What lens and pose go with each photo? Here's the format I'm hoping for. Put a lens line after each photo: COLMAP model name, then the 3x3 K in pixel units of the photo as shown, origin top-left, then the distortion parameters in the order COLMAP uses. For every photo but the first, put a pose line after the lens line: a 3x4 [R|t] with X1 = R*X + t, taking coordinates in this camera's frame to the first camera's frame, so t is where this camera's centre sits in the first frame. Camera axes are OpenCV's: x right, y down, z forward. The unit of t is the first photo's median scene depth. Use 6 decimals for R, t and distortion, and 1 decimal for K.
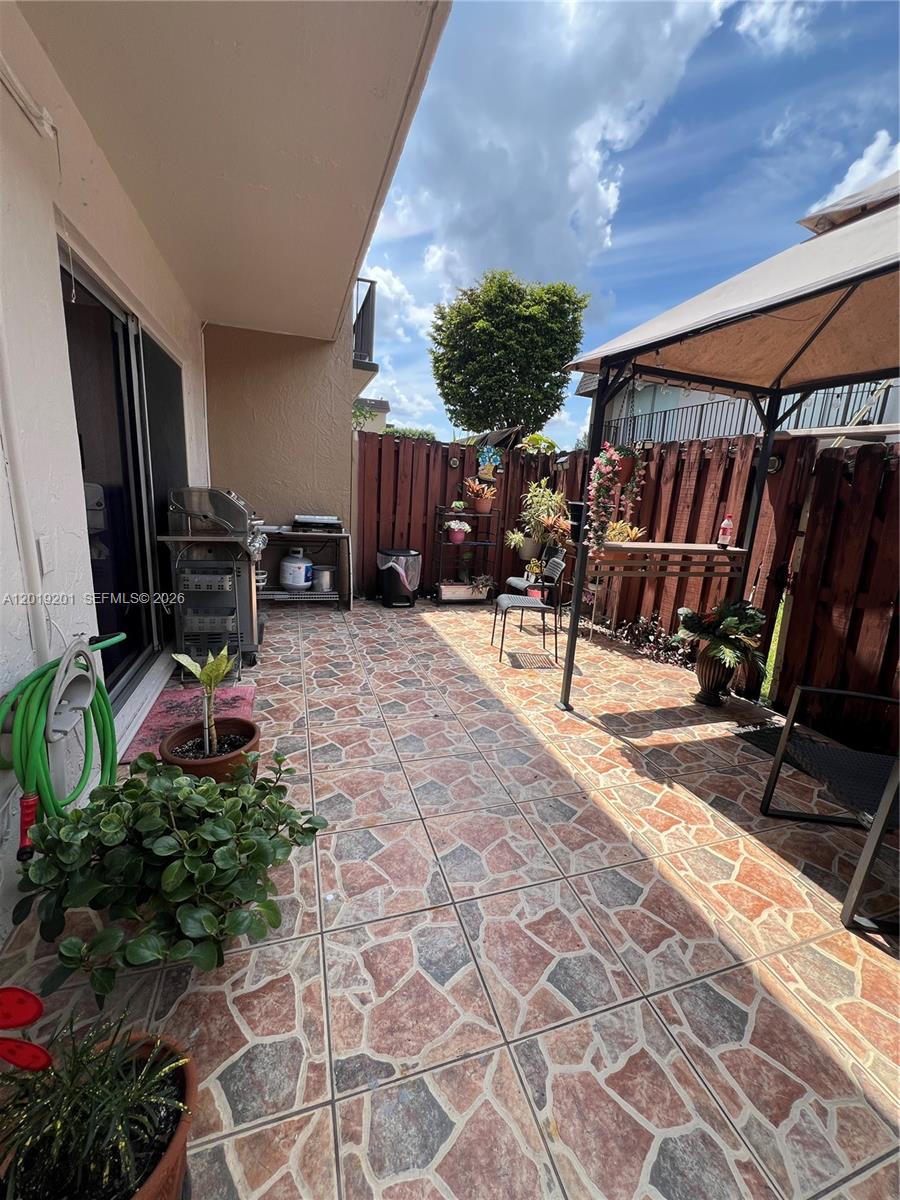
lens RADIAL K [[479.8, 0, 454.8], [0, 479.8, 595.0], [0, 0, 1]] dist [-0.001772, 0.000177]
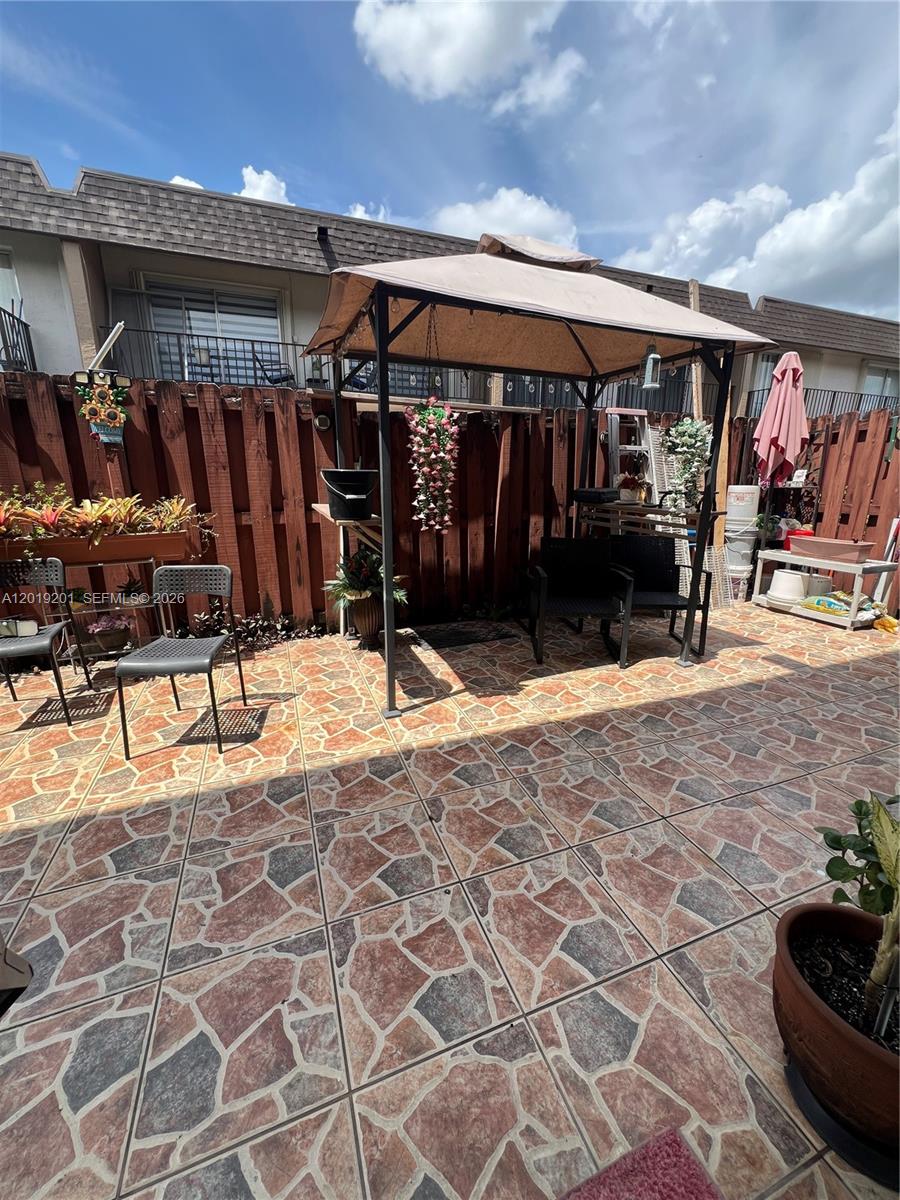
lens RADIAL K [[479.8, 0, 454.8], [0, 479.8, 595.0], [0, 0, 1]] dist [-0.001772, 0.000177]
pose [[-0.044302, -0.313496, 0.948555, -0.535246], [0.209761, 0.925403, 0.315641, -0.212975], [-0.976748, 0.212954, 0.024762, 0.855311]]
